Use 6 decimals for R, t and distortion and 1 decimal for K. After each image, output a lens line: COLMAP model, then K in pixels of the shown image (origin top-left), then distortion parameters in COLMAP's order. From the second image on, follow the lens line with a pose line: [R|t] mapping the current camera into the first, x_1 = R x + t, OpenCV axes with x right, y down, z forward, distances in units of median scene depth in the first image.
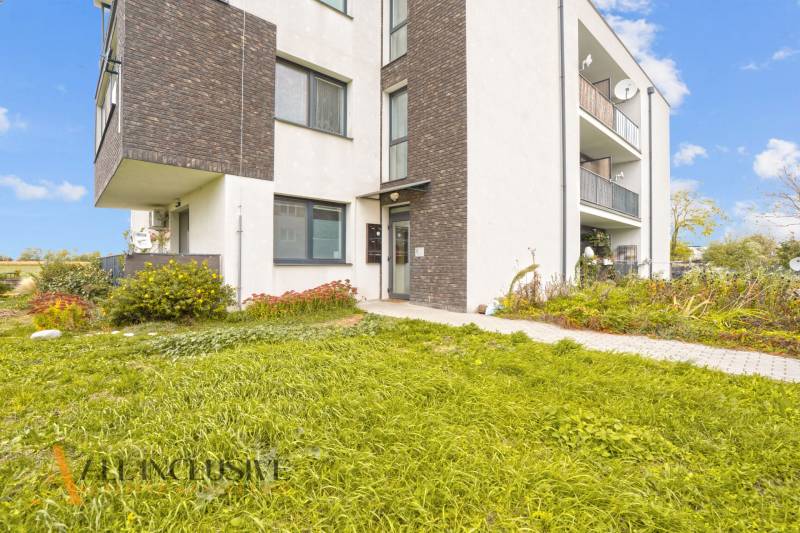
lens RADIAL K [[378.8, 0, 400.8], [0, 378.8, 267.0], [0, 0, 1]] dist [-0.043771, 0.014676]
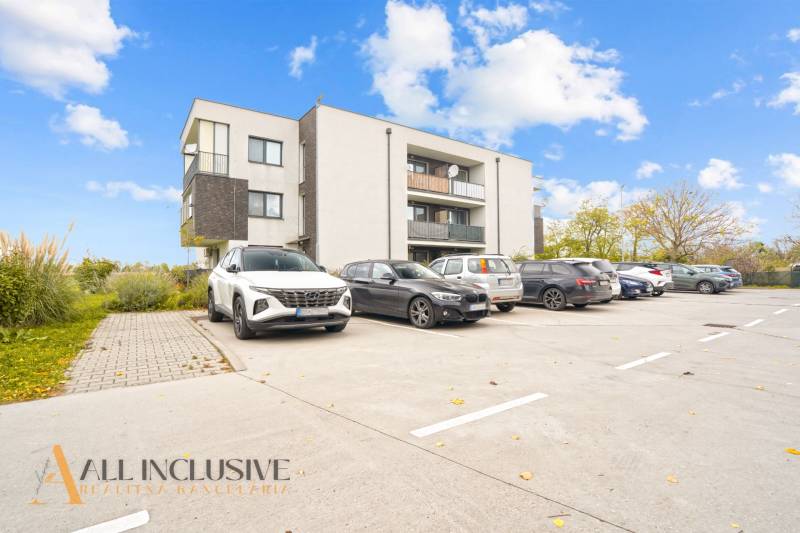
lens RADIAL K [[378.8, 0, 393.3], [0, 378.8, 262.7], [0, 0, 1]] dist [-0.043771, 0.014676]
pose [[0.990063, -0.014926, -0.139832, 0.846786], [0.010850, 0.999495, -0.029868, 0.010793], [0.140207, 0.028054, 0.989725, -1.185837]]
